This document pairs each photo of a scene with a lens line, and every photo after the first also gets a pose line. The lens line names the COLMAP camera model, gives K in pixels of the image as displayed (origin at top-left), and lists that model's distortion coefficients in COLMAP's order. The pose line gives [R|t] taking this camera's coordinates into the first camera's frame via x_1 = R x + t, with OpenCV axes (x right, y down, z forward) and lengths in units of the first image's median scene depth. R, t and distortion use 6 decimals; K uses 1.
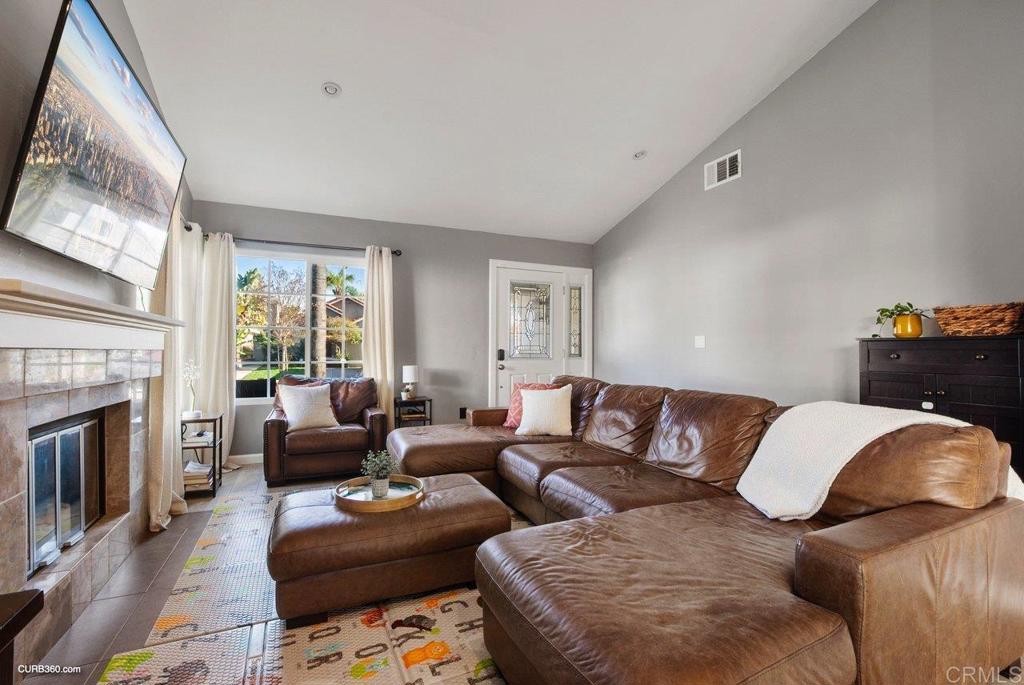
lens RADIAL K [[458.4, 0, 512.0], [0, 458.4, 342.5], [0, 0, 1]] dist [-0.020949, 0.000401]
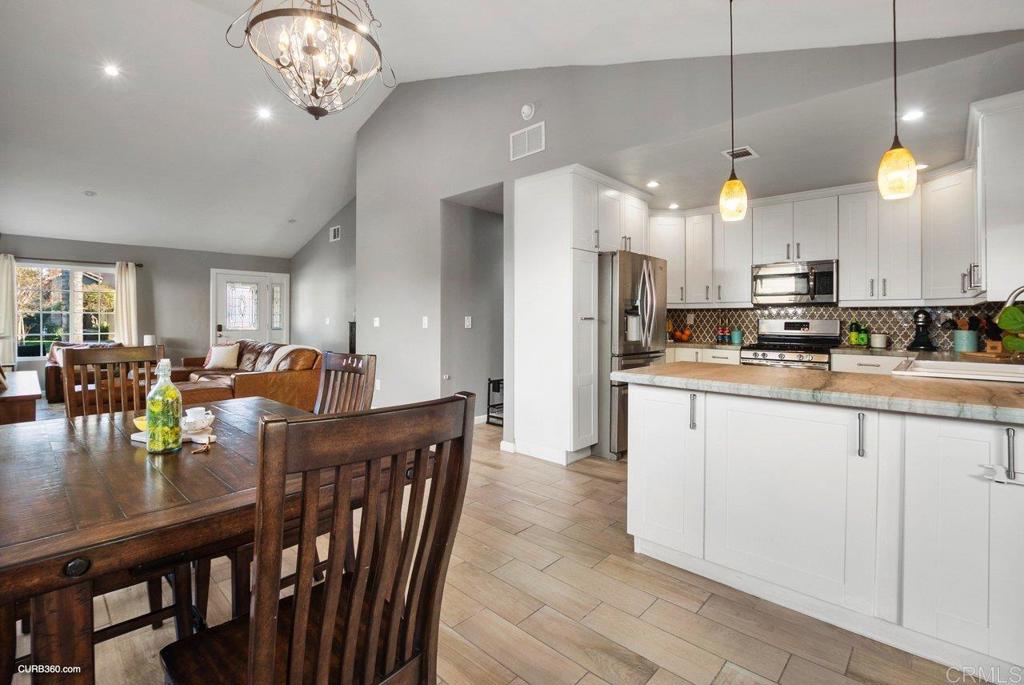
lens RADIAL K [[457.2, 0, 512.3], [0, 457.2, 322.2], [0, 0, 1]] dist [-0.030077, 0.000260]
pose [[0.926368, -0.000832, 0.376619, 0.377078], [-0.007331, 0.999768, 0.020241, -0.037554], [-0.376549, -0.021512, 0.926147, -0.974308]]
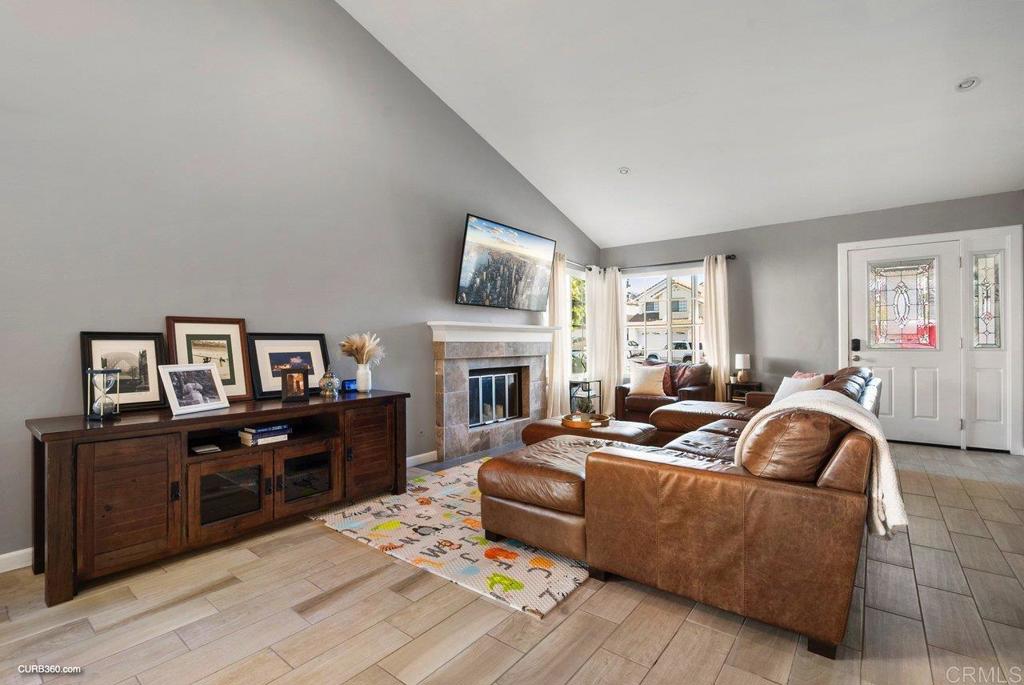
lens RADIAL K [[458.4, 0, 512.0], [0, 458.4, 342.5], [0, 0, 1]] dist [-0.020949, 0.000401]
pose [[0.453457, -0.001975, -0.891276, 0.537571], [0.021724, 0.999725, 0.008837, -0.001032], [0.891013, -0.023369, 0.453376, -0.030300]]
